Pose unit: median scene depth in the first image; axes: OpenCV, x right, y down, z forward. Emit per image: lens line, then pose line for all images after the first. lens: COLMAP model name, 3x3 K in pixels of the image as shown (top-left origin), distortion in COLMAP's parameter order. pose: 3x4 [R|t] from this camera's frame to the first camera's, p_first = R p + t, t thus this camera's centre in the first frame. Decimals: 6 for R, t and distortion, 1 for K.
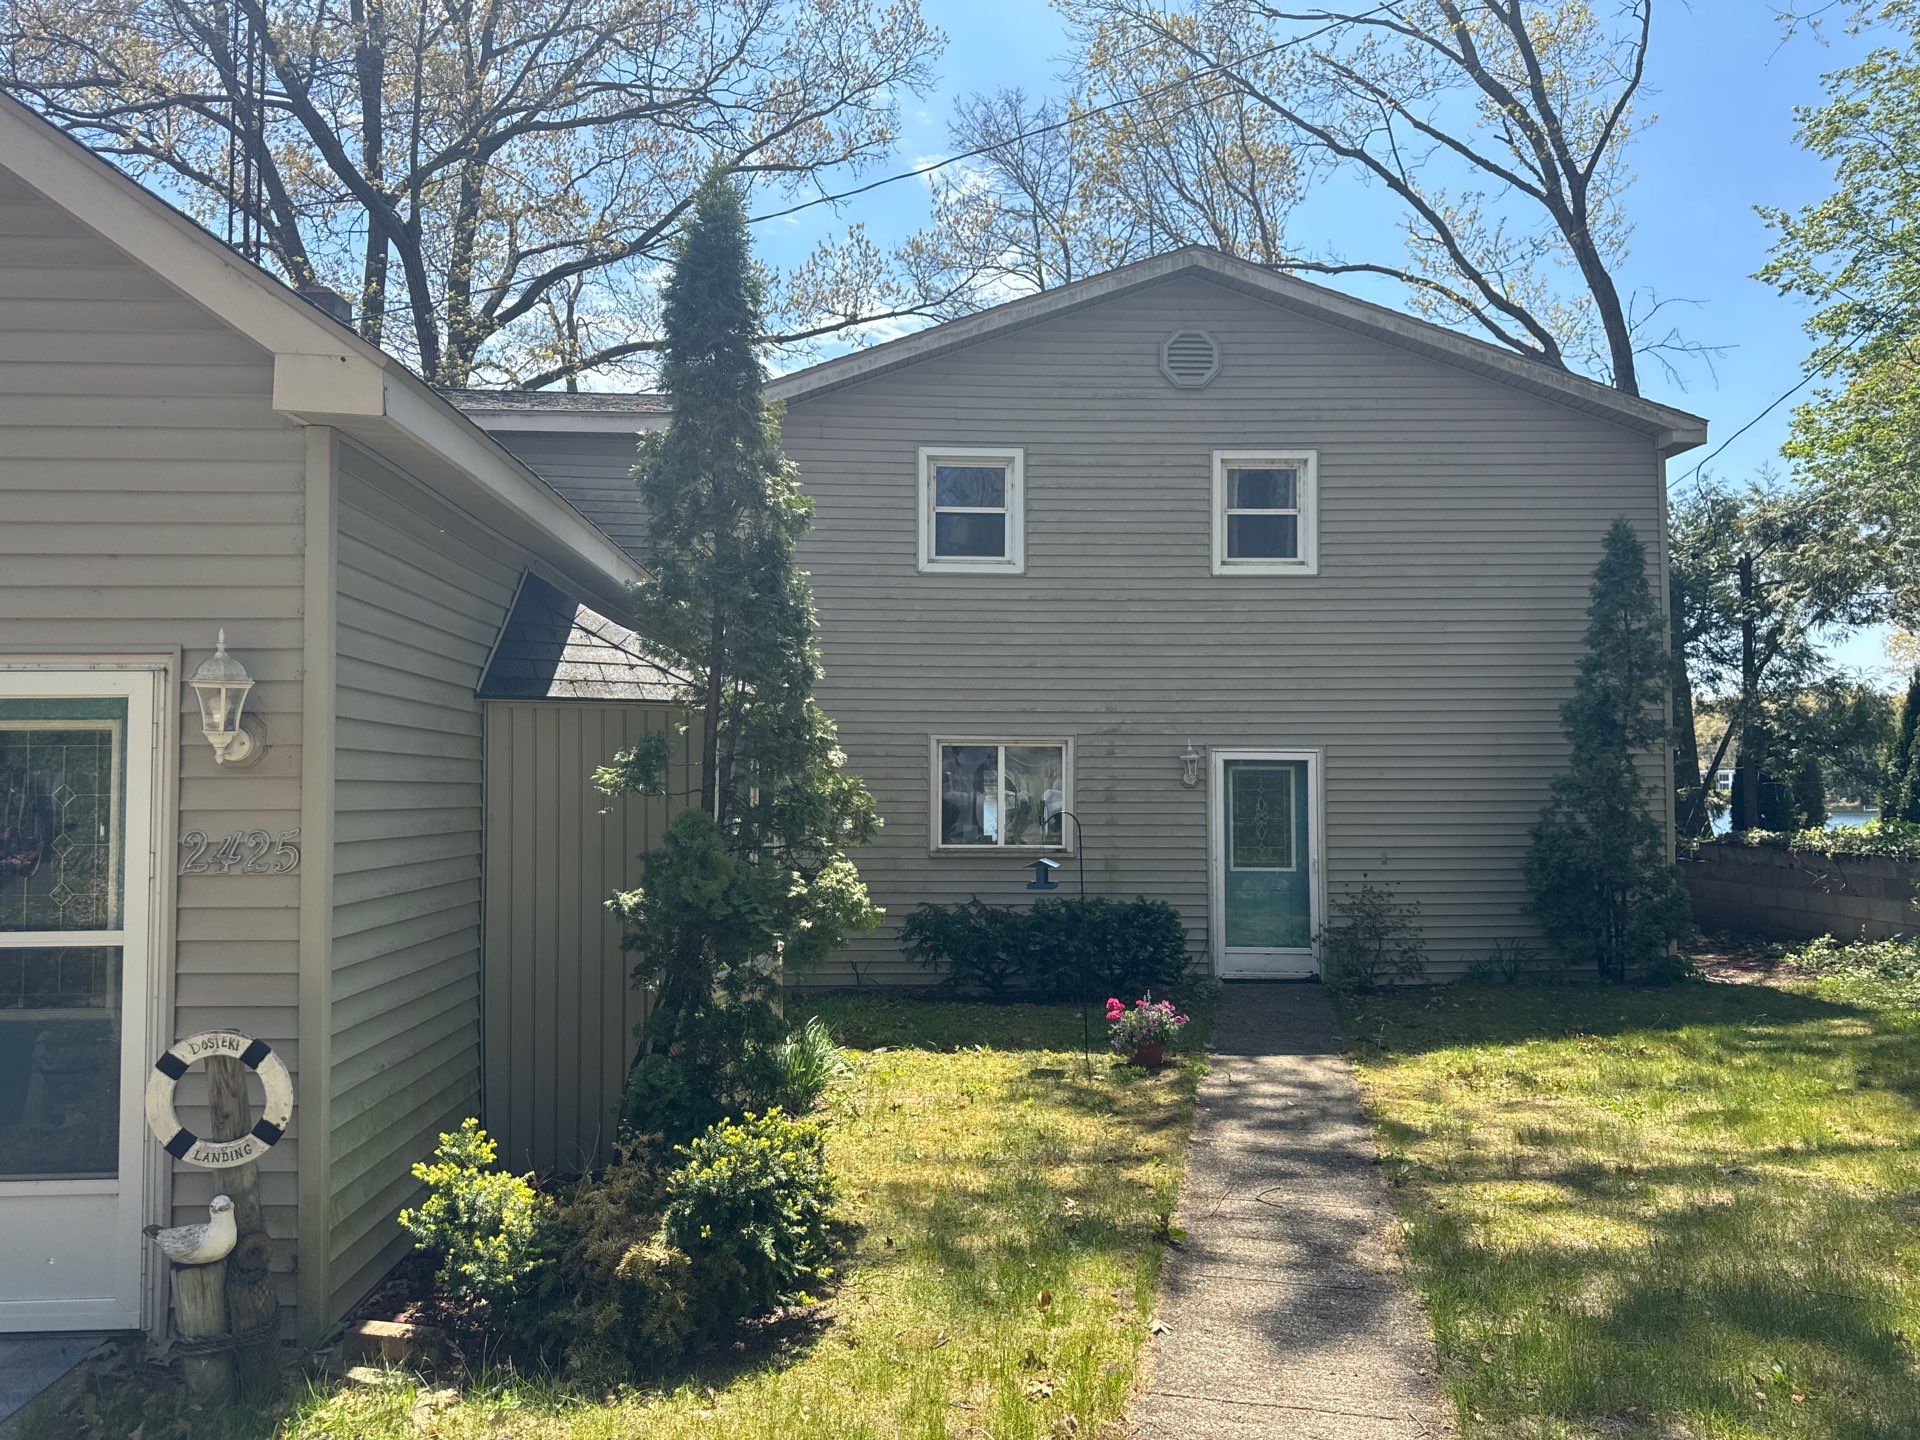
lens RADIAL K [[1371.1, 0, 942.1], [0, 1371.1, 710.5], [0, 0, 1]] dist [0.083211, -0.087901]
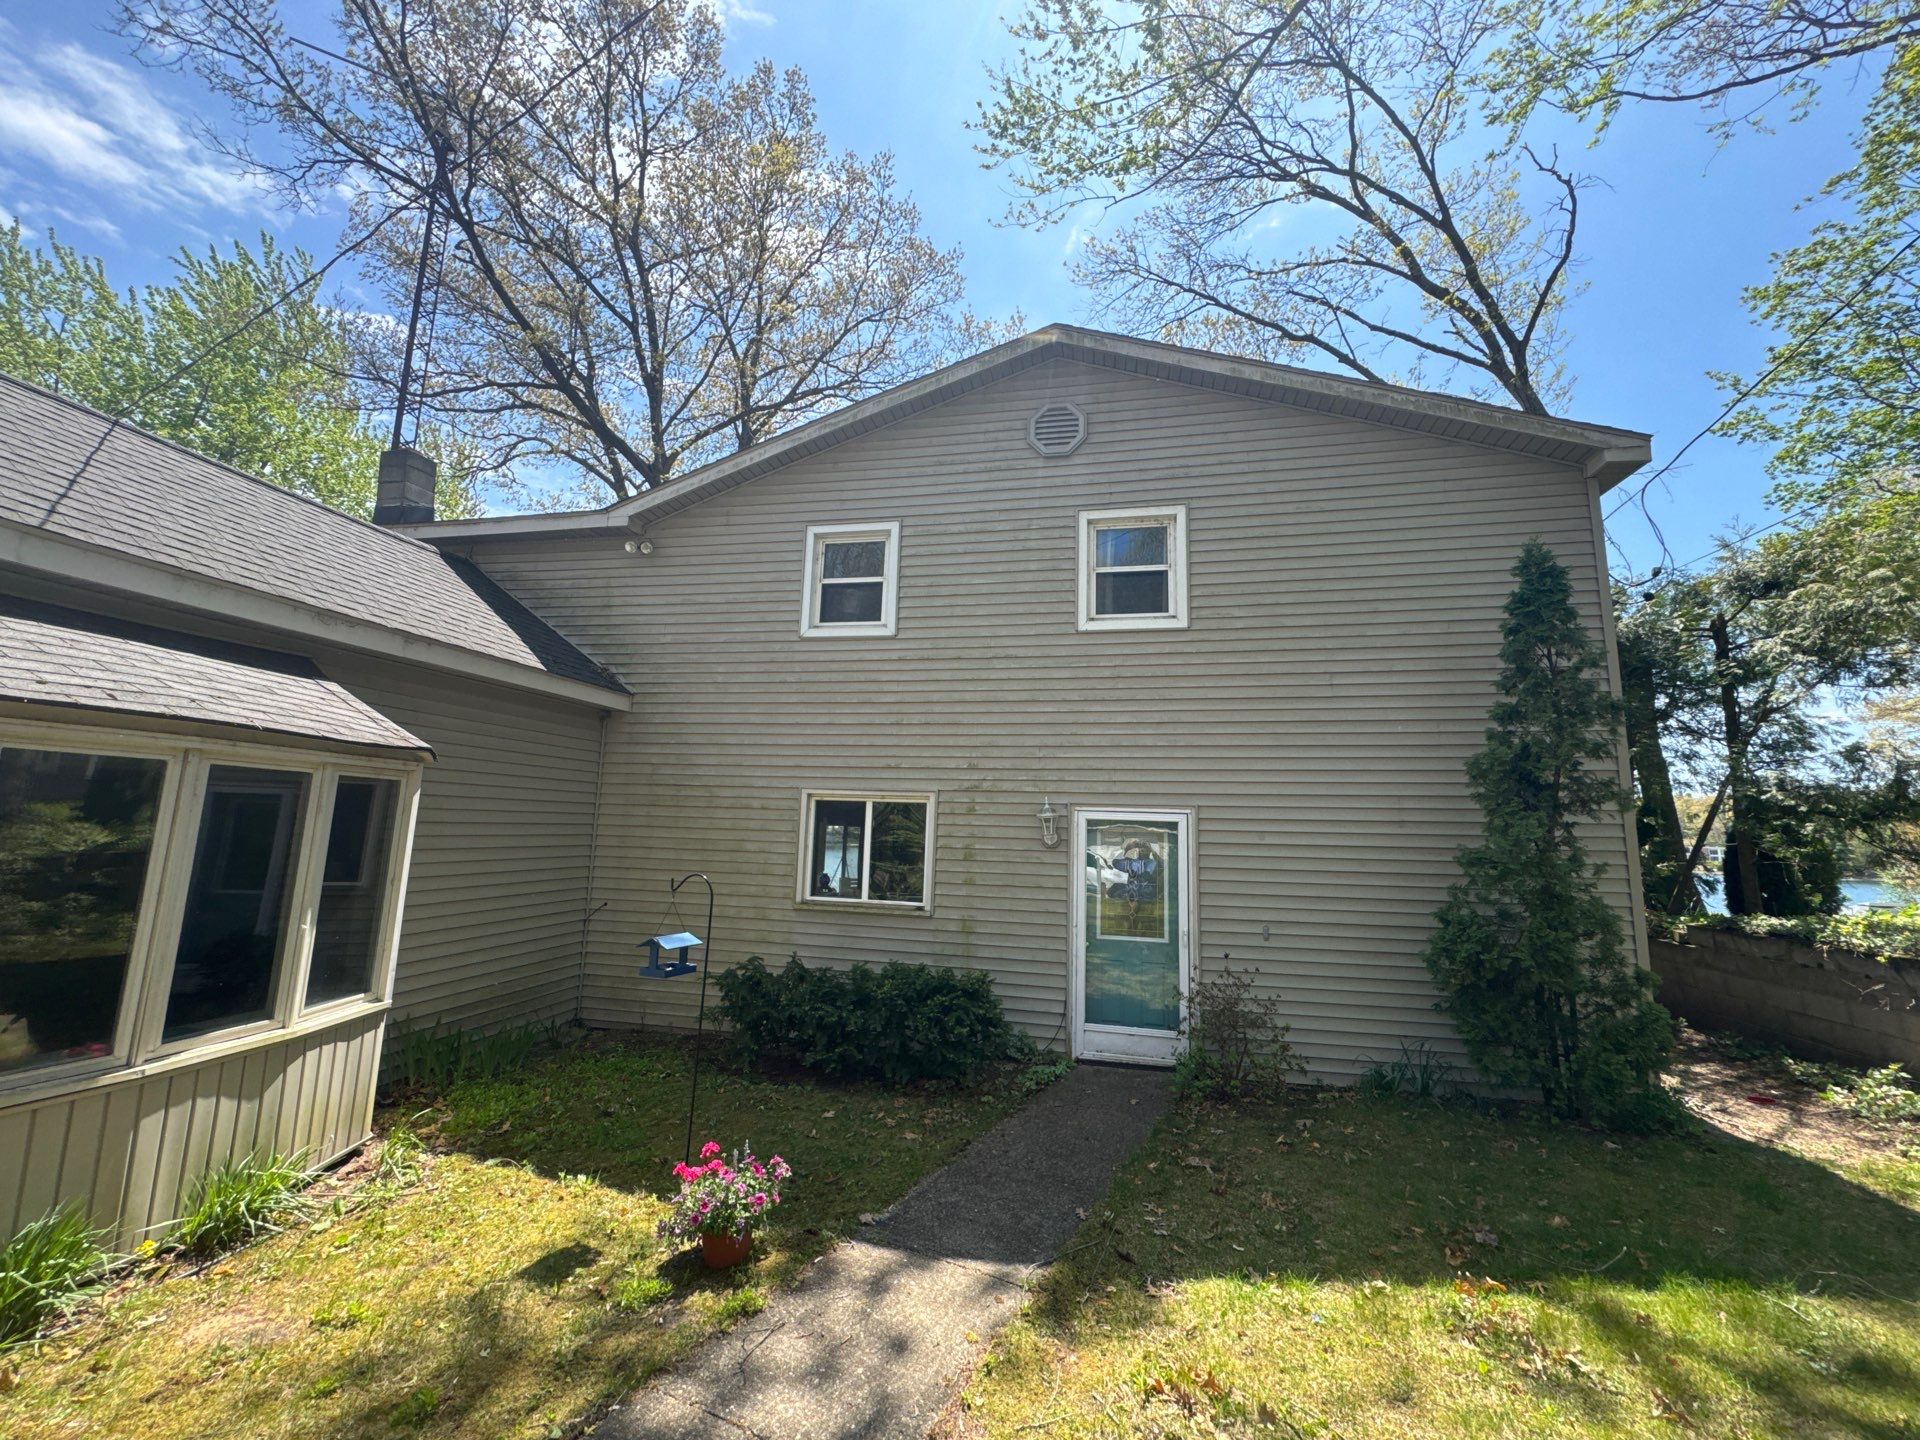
lens RADIAL K [[765.5, 0, 964.8], [0, 765.5, 706.7], [0, 0, 1]] dist [0.005857, 0.000562]
pose [[0.967465, -0.013900, -0.252625, 1.119801], [-0.015654, 0.993288, -0.114602, 0.089085], [0.252522, 0.114828, 0.960753, 1.978537]]
